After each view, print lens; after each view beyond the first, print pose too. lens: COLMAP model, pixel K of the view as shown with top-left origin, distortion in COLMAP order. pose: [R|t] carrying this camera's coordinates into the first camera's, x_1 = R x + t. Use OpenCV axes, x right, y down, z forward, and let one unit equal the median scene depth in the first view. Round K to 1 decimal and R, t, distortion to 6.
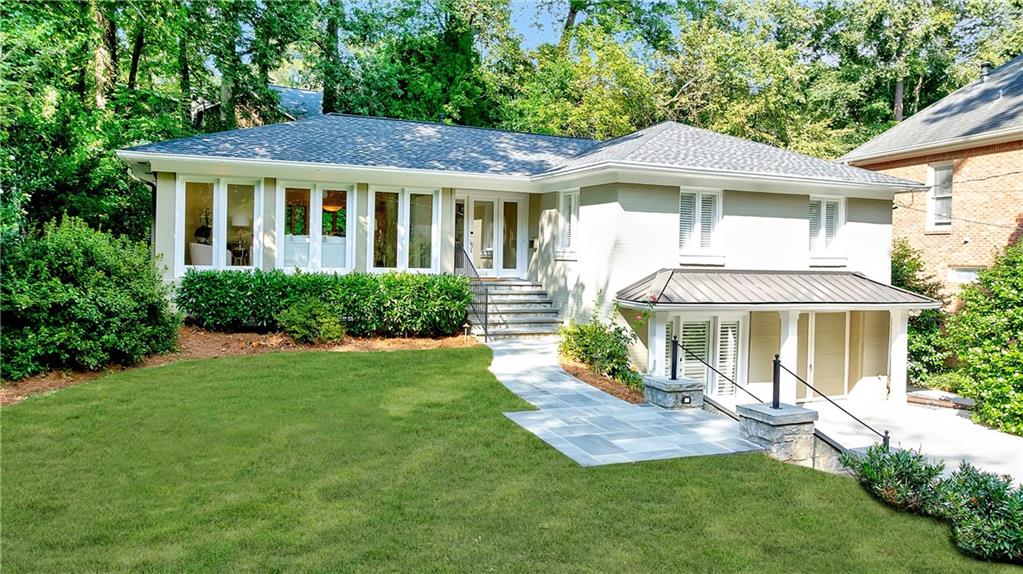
lens RADIAL K [[721.2, 0, 483.7], [0, 721.2, 284.5], [0, 0, 1]] dist [-0.006705, -0.000680]
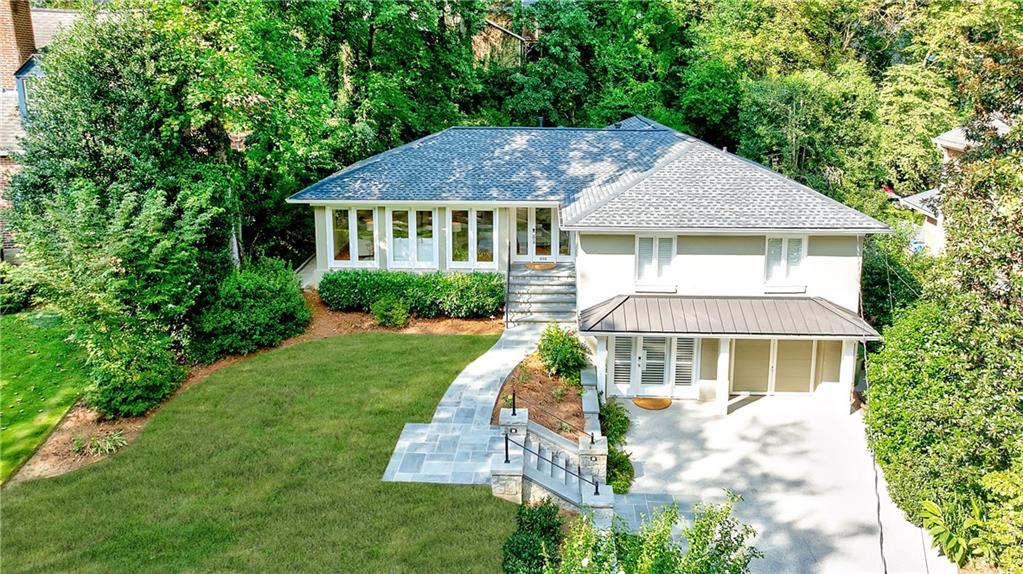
lens RADIAL K [[721.3, 0, 524.5], [0, 721.3, 205.0], [0, 0, 1]] dist [0.004556, 0.000664]
pose [[0.916636, 0.054912, -0.395934, 0.583548], [0.006160, 0.988461, 0.151349, -0.376463], [0.399676, -0.141171, 0.905720, -0.260407]]
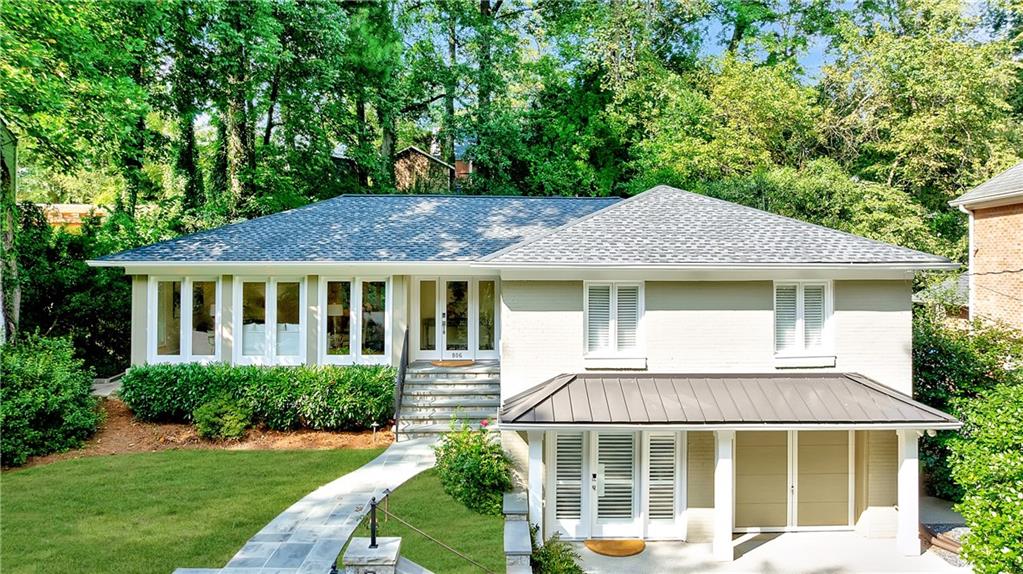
lens RADIAL K [[708.0, 0, 509.3], [0, 708.0, 269.0], [0, 0, 1]] dist [-0.011987, -0.000120]
pose [[0.938111, -0.017089, -0.345914, 0.470039], [0.005399, 0.999382, -0.034731, -0.116301], [0.346293, 0.030714, 0.937623, 0.146133]]
